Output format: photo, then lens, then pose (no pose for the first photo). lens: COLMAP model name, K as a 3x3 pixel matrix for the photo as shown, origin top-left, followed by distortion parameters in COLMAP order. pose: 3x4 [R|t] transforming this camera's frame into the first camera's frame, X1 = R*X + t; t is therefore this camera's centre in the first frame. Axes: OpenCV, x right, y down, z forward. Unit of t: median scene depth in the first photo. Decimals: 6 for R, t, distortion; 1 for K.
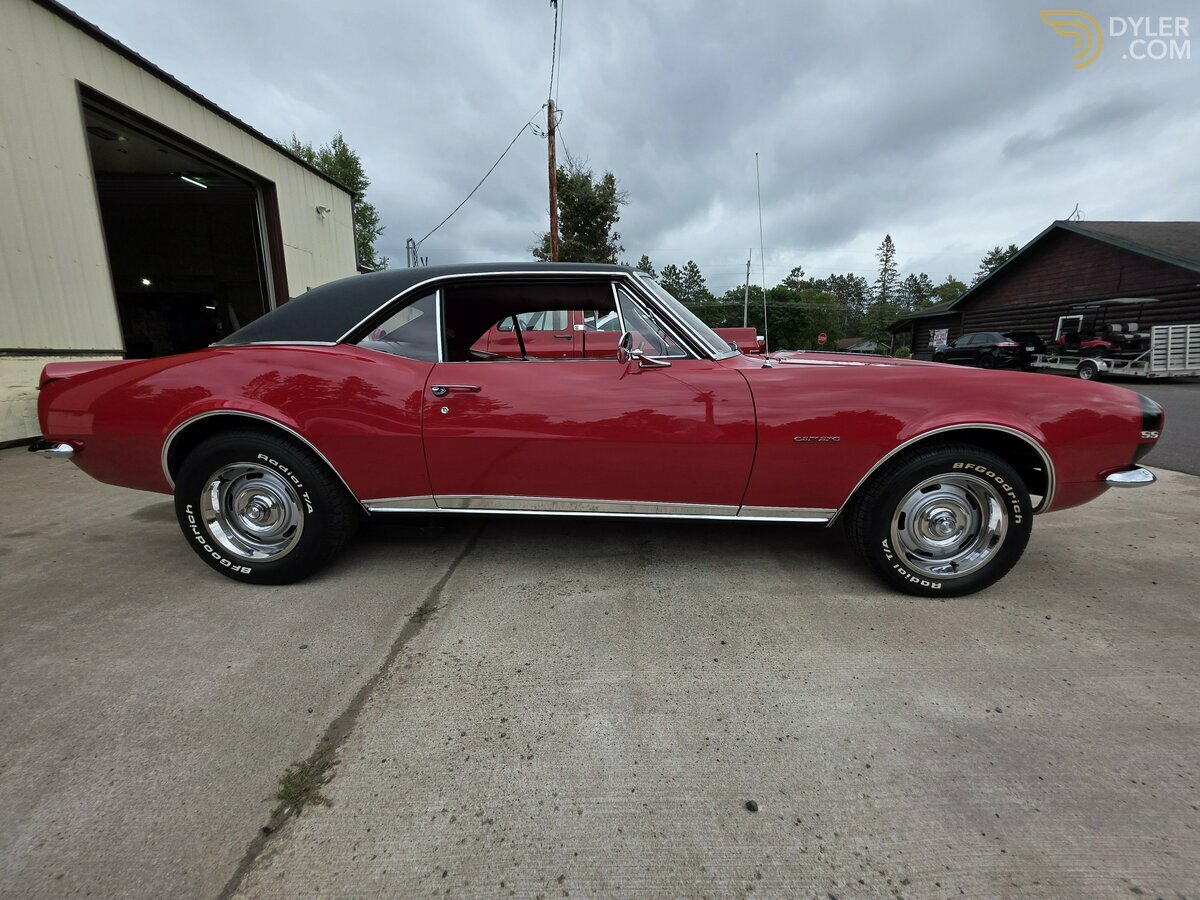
lens RADIAL K [[485.5, 0, 606.3], [0, 485.5, 452.3], [0, 0, 1]] dist [0.003851, -0.000529]
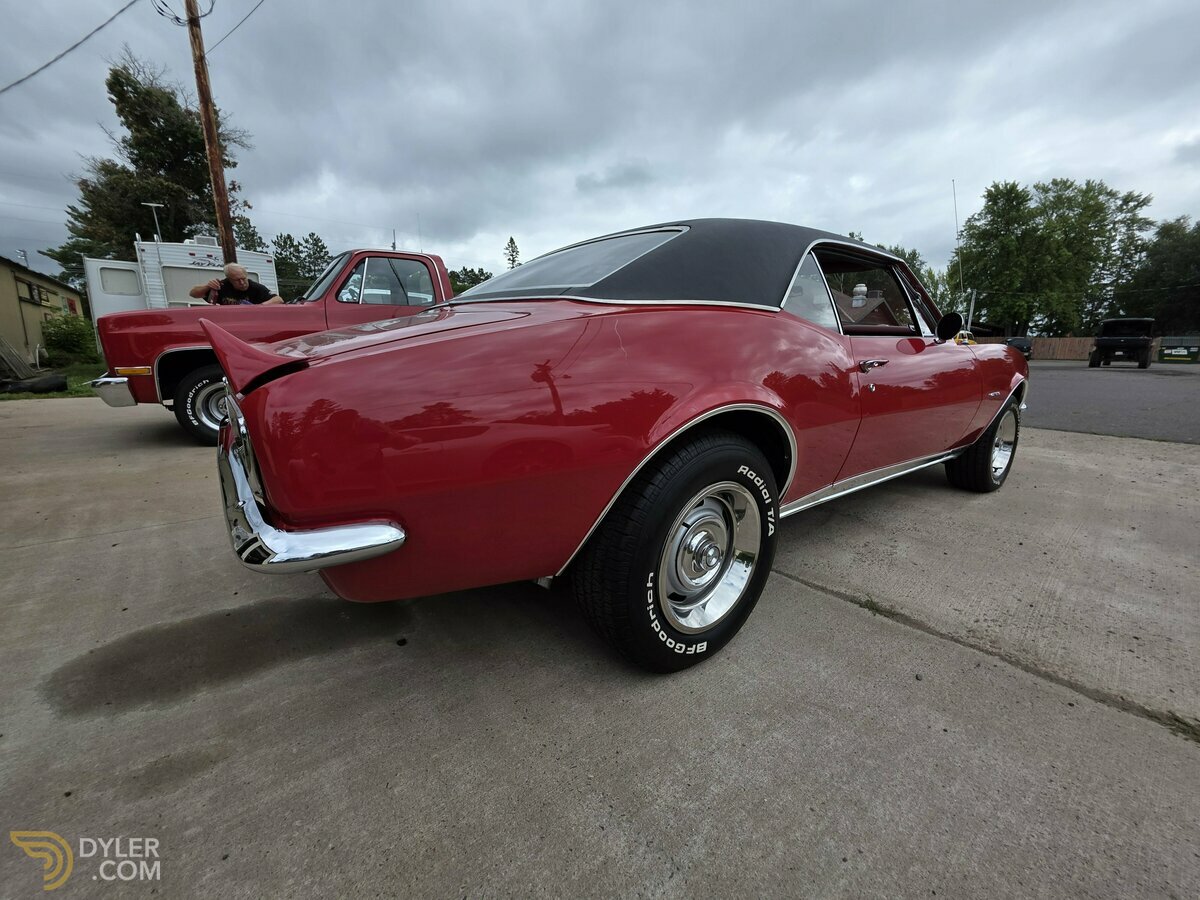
lens RADIAL K [[485.5, 0, 603.5], [0, 485.5, 449.1], [0, 0, 1]] dist [0.003851, -0.000529]
pose [[0.753548, -0.128695, 0.644673, -0.144224], [0.119050, 0.991151, 0.058706, -0.009256], [-0.646524, 0.032510, 0.762201, 0.067190]]
